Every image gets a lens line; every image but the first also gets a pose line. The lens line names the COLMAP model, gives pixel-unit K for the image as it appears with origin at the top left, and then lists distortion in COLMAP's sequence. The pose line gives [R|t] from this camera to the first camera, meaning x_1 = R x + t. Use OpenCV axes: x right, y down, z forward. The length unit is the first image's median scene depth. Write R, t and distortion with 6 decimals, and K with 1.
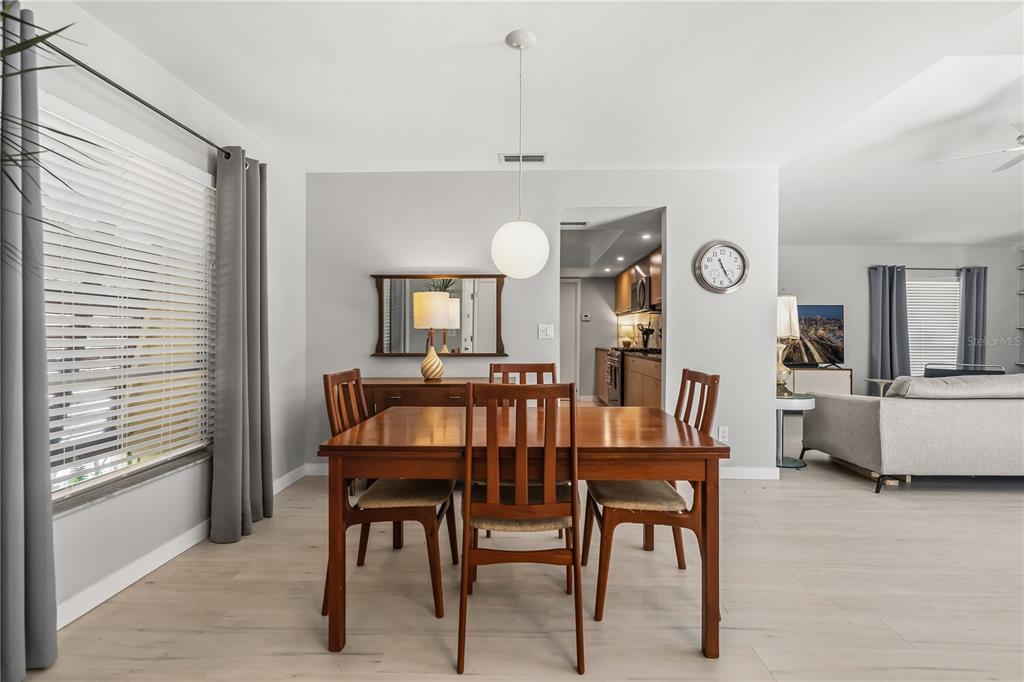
lens RADIAL K [[475.0, 0, 506.5], [0, 475.0, 336.4], [0, 0, 1]] dist [-0.001381, 0.000181]
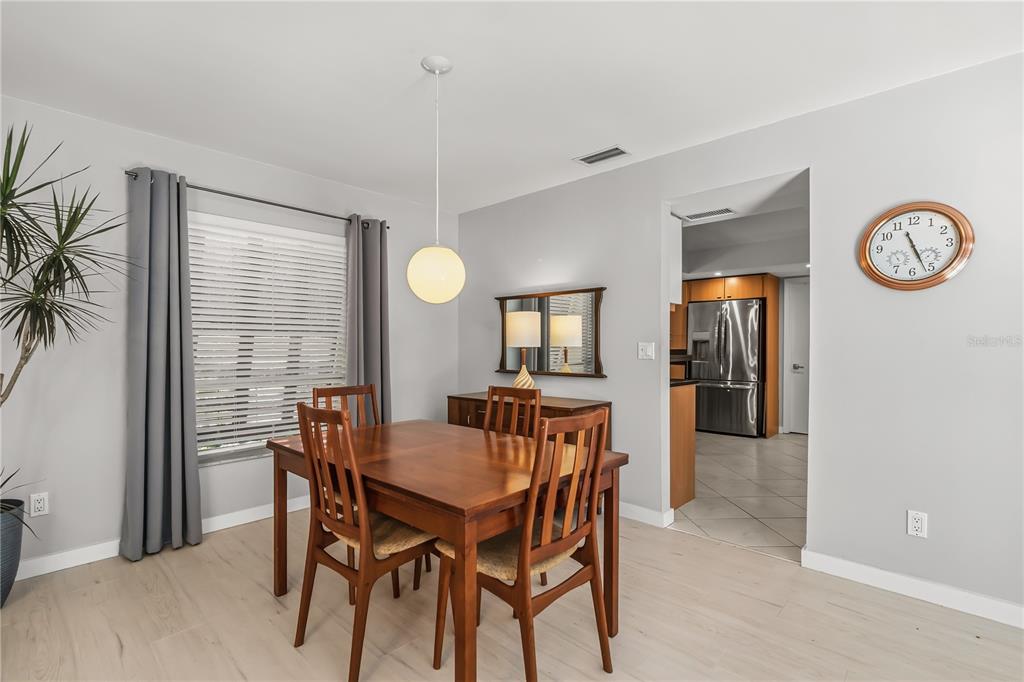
lens RADIAL K [[475.0, 0, 505.0], [0, 475.0, 347.7], [0, 0, 1]] dist [-0.001381, 0.000181]
pose [[0.742830, 0.004150, -0.669467, 0.474103], [-0.000114, 0.999982, 0.006072, -0.020676], [0.669480, -0.004434, 0.742817, 0.205573]]
